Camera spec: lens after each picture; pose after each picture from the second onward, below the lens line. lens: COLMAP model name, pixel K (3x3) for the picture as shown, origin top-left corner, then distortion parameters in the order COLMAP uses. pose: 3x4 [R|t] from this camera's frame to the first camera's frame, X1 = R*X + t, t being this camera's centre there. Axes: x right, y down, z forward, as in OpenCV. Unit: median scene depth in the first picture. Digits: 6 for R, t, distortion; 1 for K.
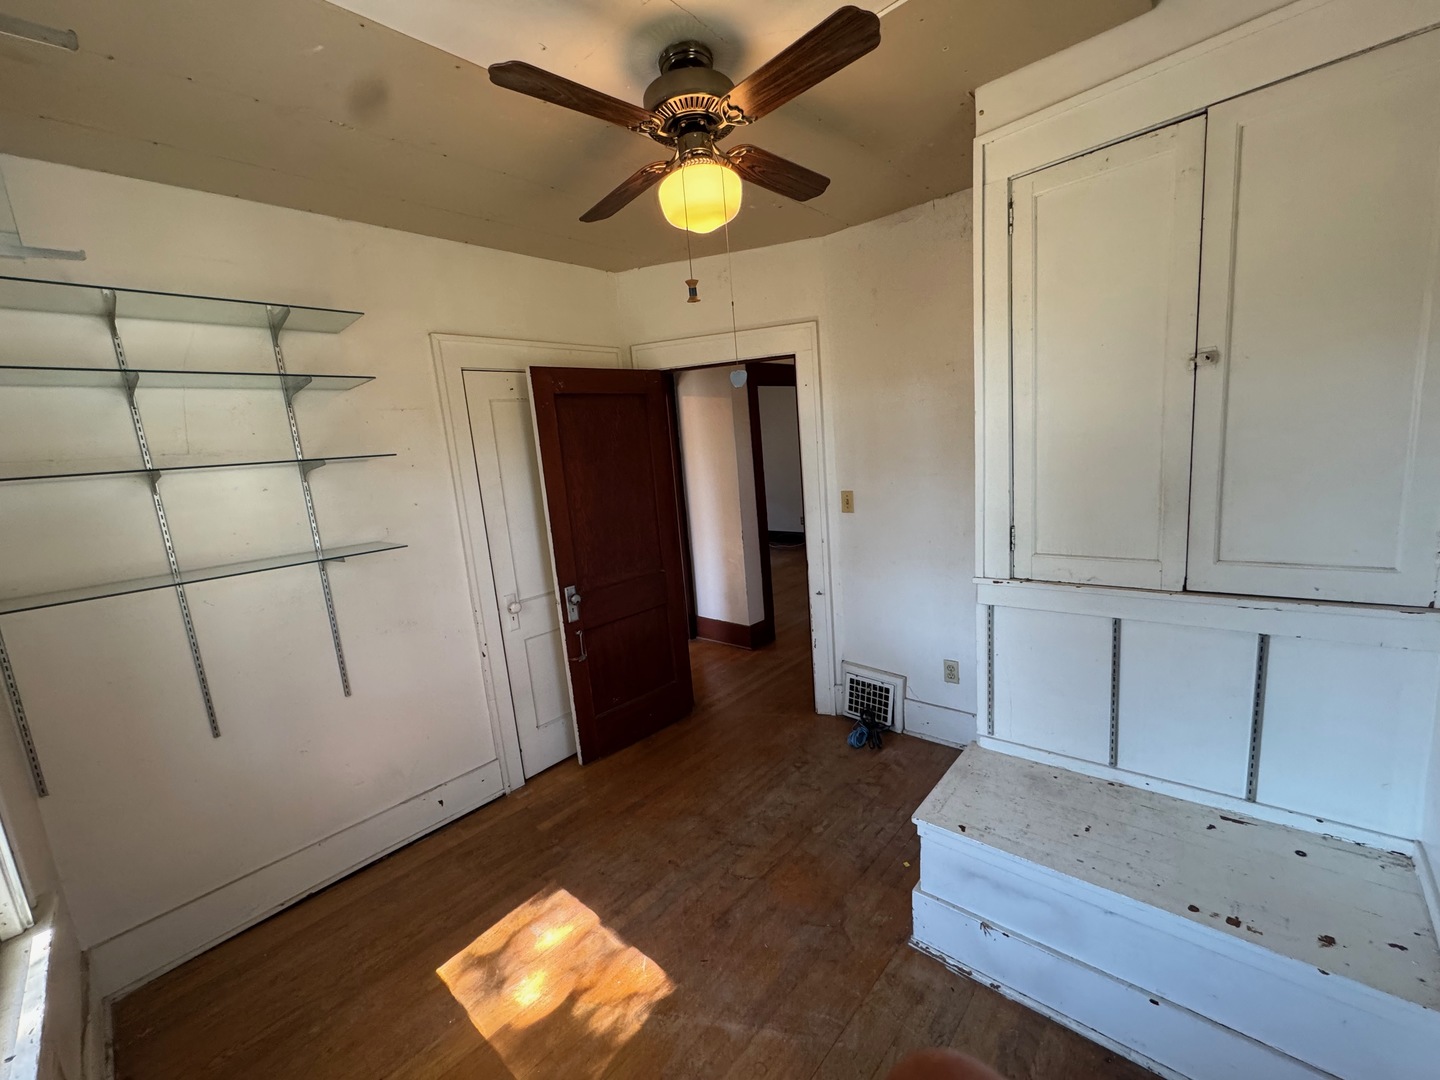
lens RADIAL K [[575.2, 0, 720.0], [0, 575.2, 540.0], [0, 0, 1]] dist [-0.001274, -0.000042]
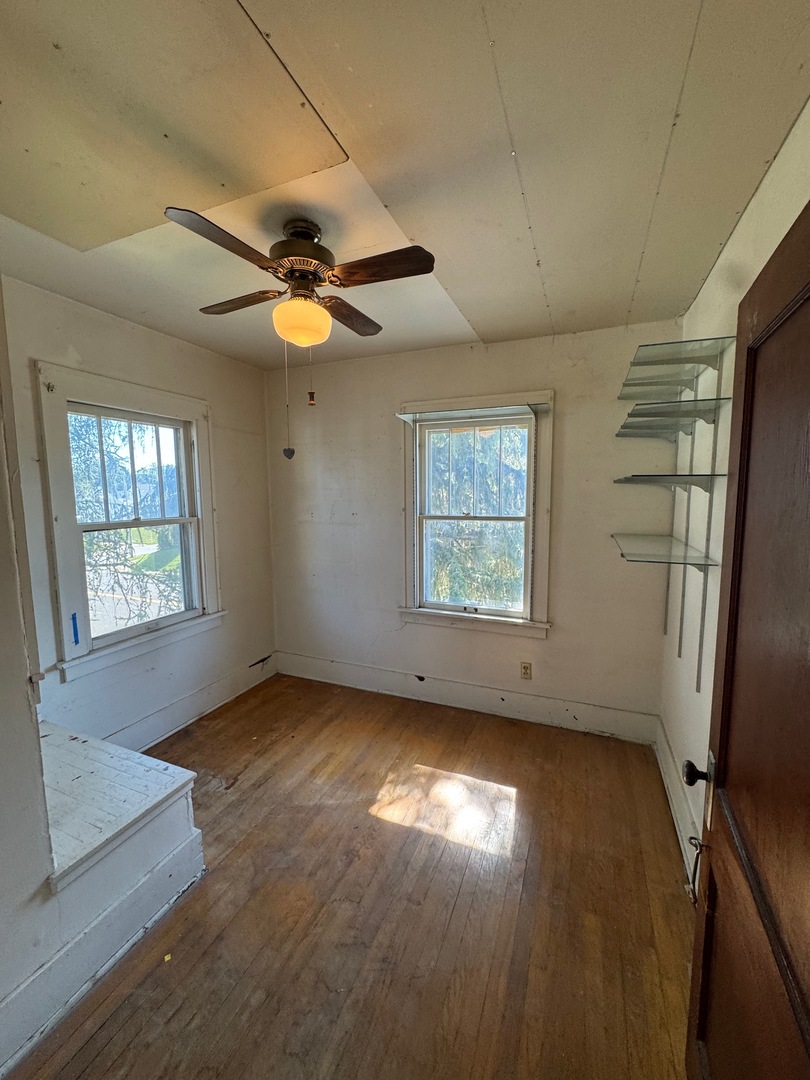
lens RADIAL K [[431.4, 0, 405.0], [0, 431.4, 540.0], [0, 0, 1]] dist [-0.001274, -0.000042]
pose [[-0.937592, 0.128460, -0.323141, 0.112764], [0.030076, 0.955739, 0.292673, -0.302846], [0.346435, 0.264689, -0.899957, 1.736302]]
